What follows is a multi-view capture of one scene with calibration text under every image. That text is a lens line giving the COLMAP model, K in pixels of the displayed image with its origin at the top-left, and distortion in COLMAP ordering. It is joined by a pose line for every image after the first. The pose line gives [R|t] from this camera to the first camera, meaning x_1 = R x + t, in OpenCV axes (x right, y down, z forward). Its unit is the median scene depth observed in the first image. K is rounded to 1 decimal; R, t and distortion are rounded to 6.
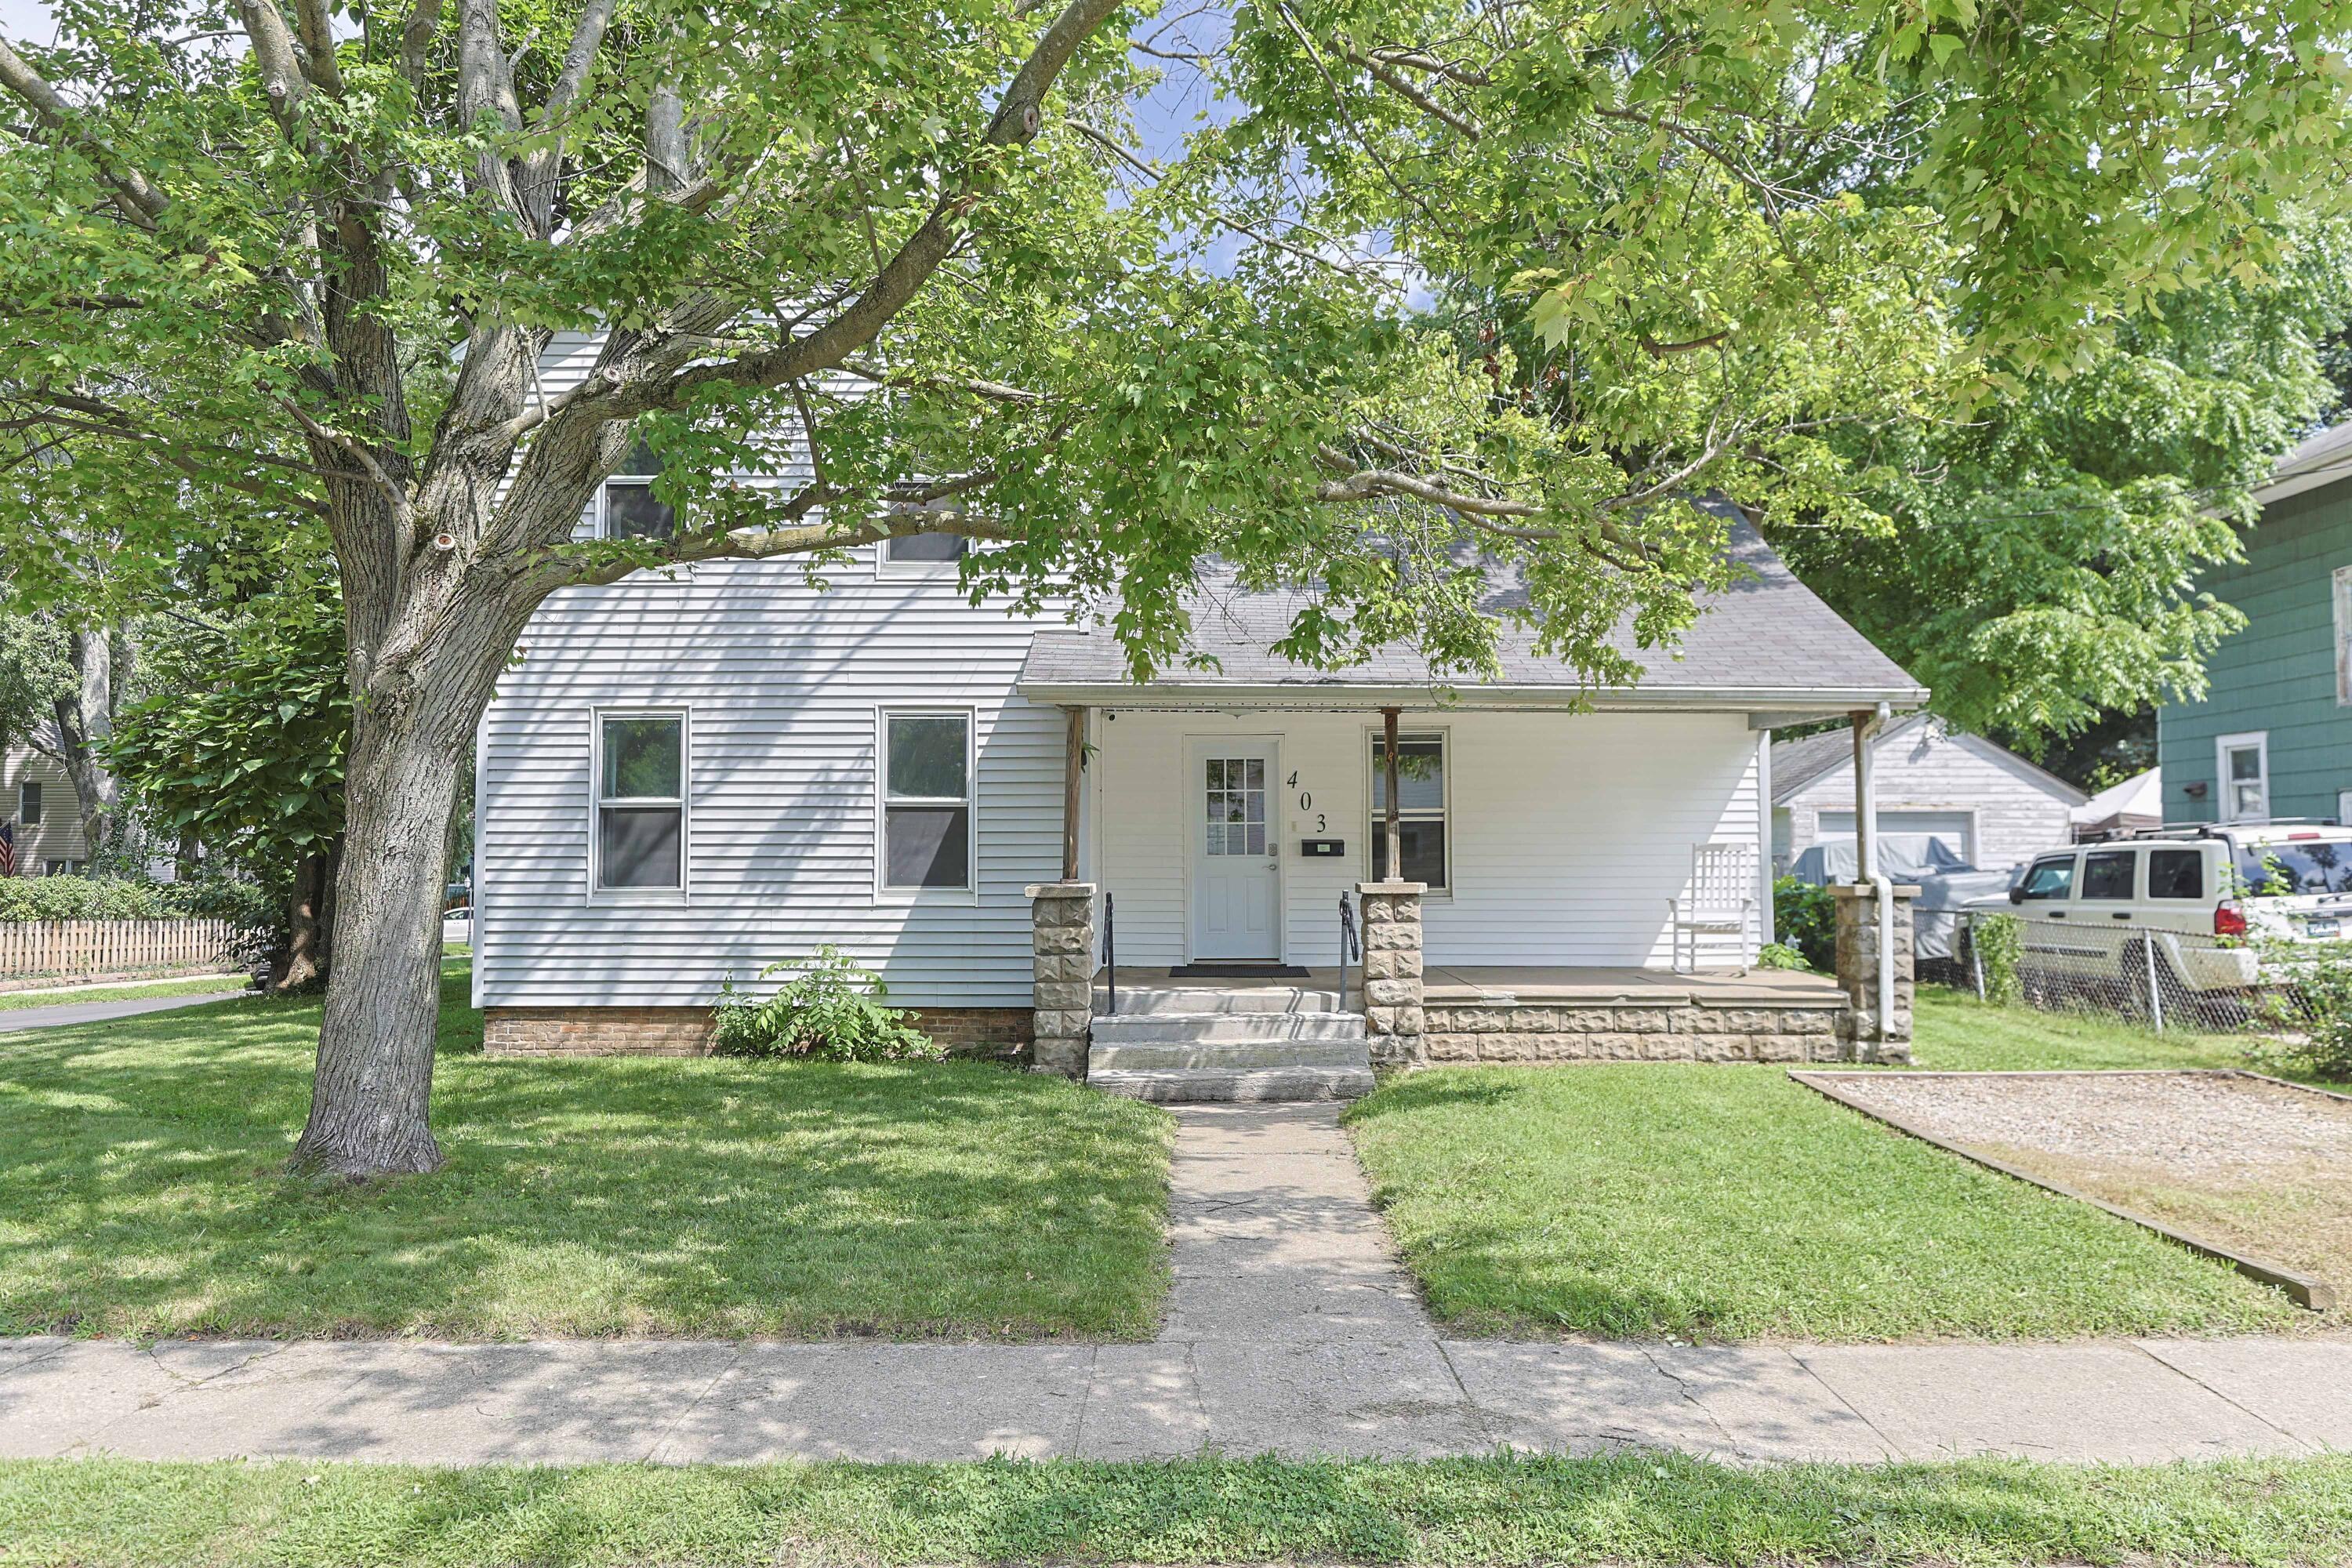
lens RADIAL K [[1495.1, 0, 1226.1], [0, 1495.1, 830.3], [0, 0, 1]] dist [0.007070, -0.007447]
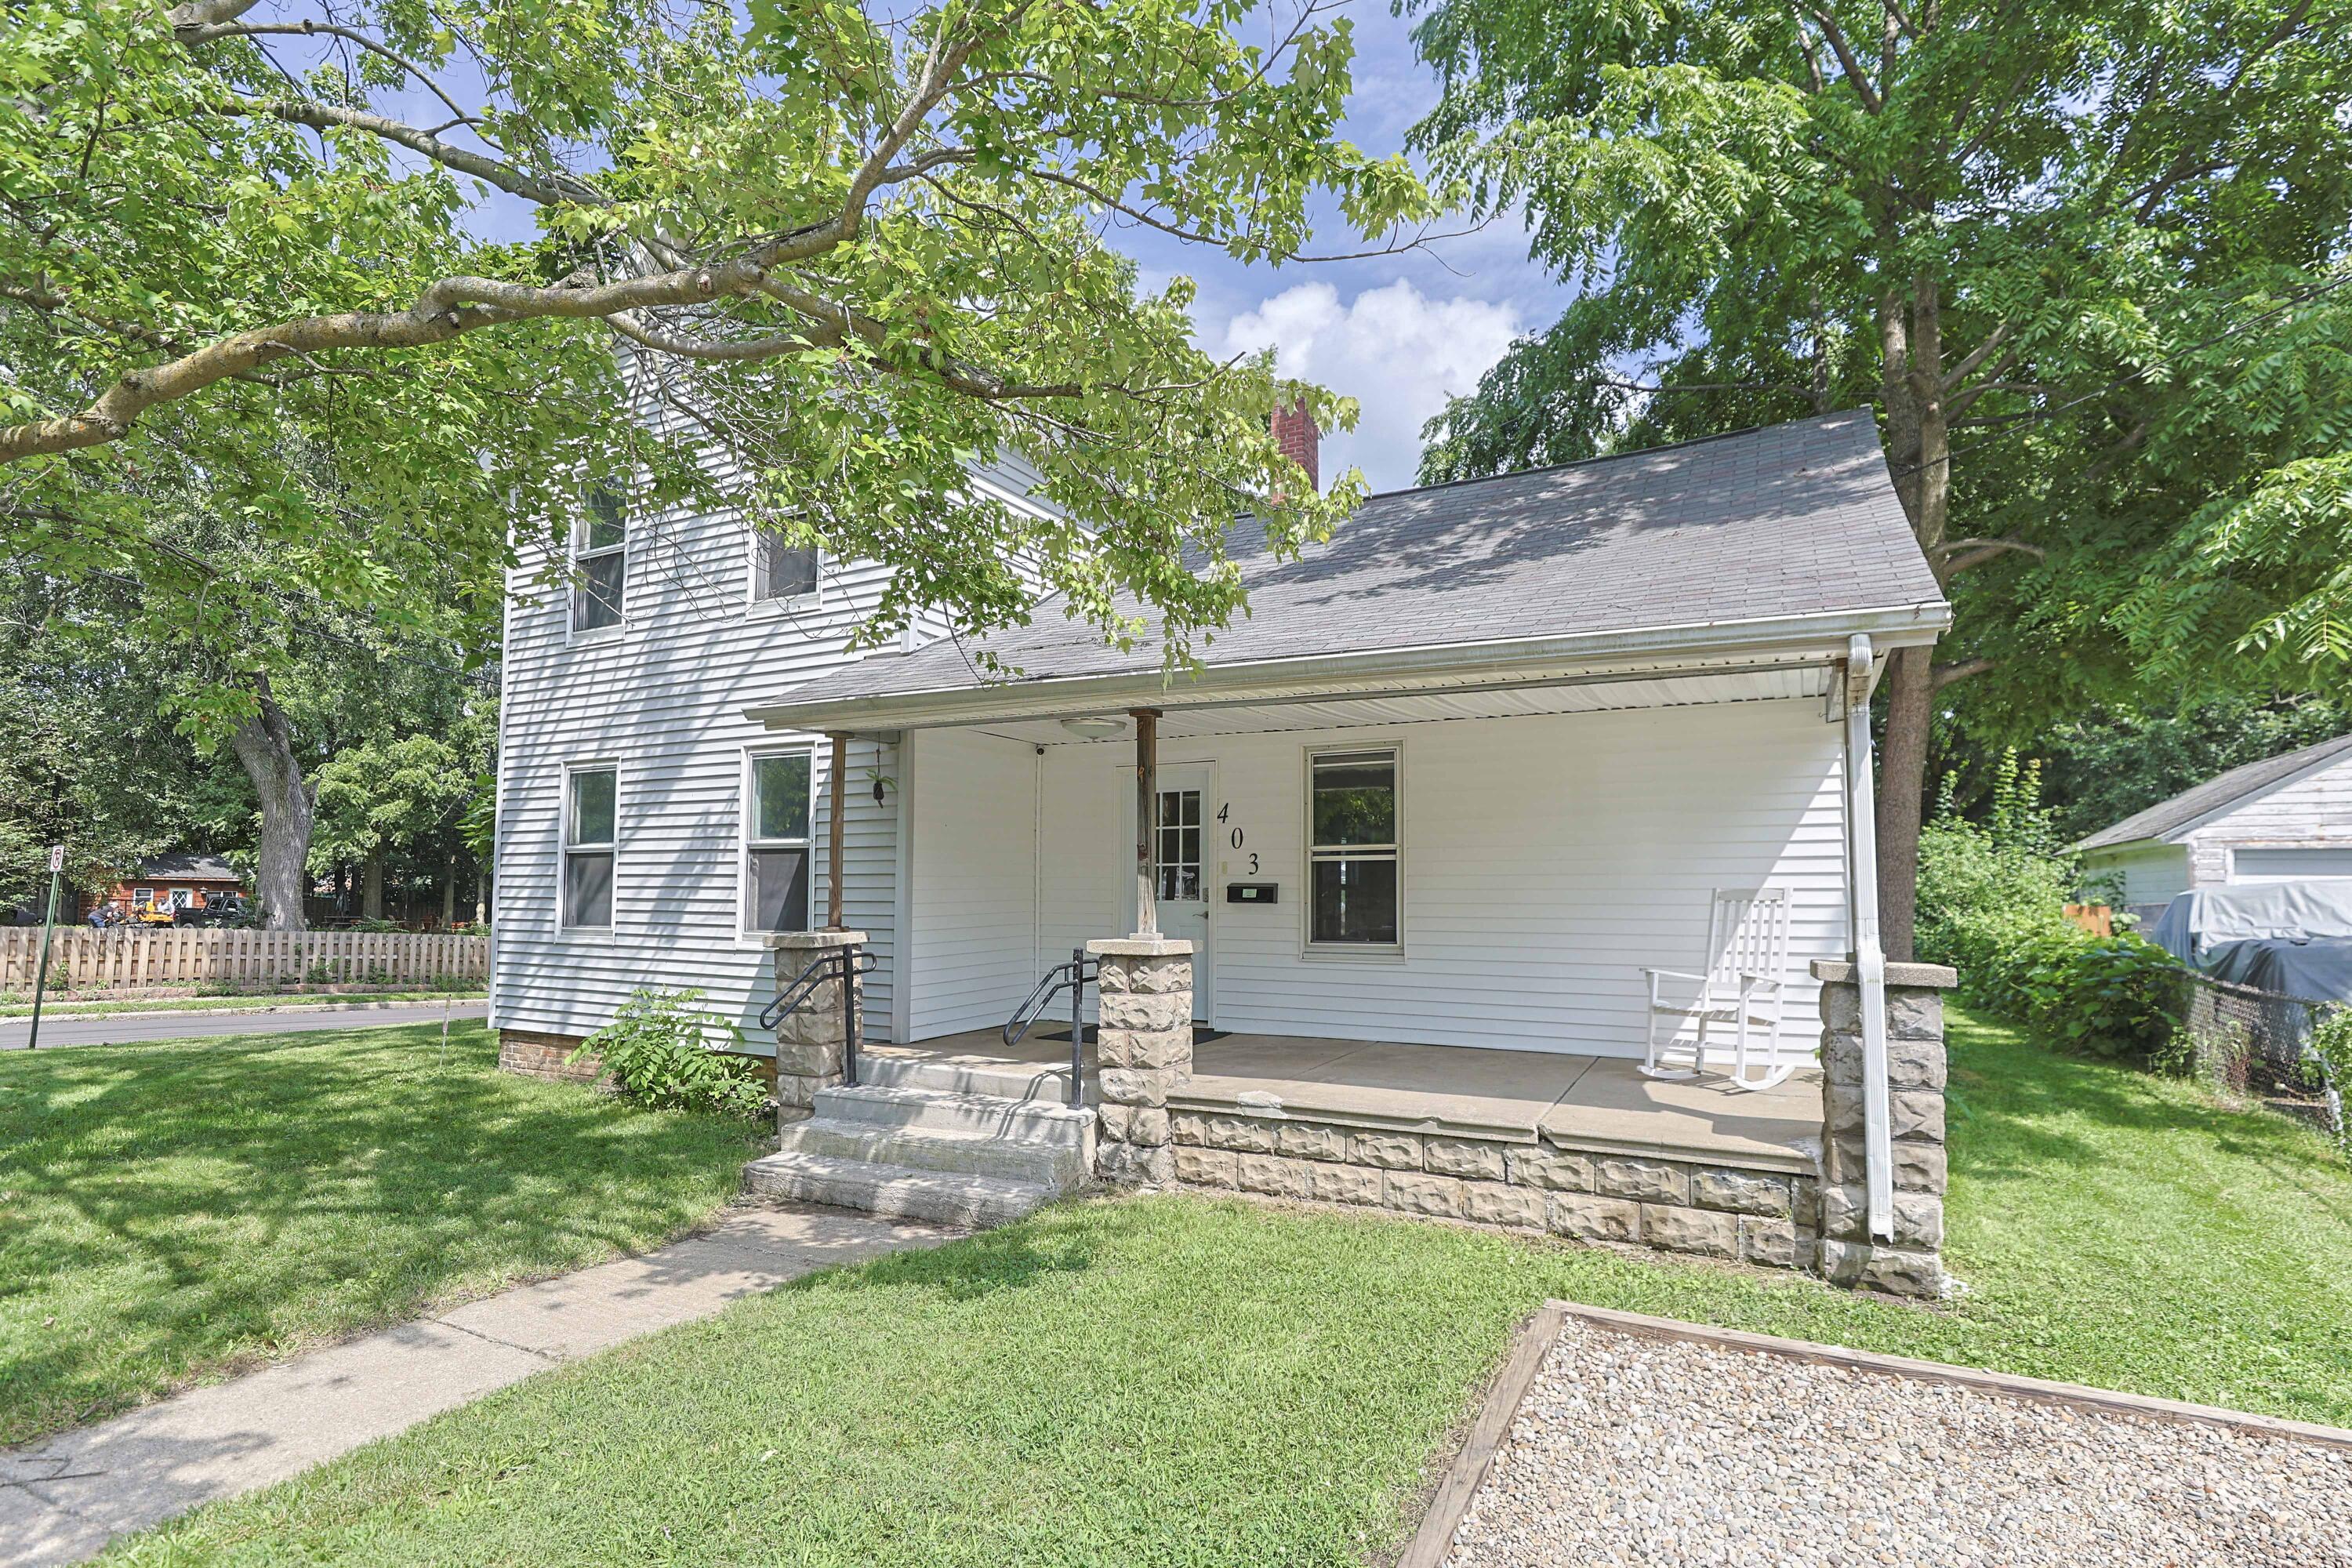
lens RADIAL K [[1112.7, 0, 1239.8], [0, 1112.7, 870.9], [0, 0, 1]] dist [-0.020081, 0.008680]
pose [[0.894368, -0.004642, -0.447308, 0.407761], [0.001668, 0.999974, -0.007042, 0.004570], [0.447329, 0.005552, 0.894352, 0.522641]]
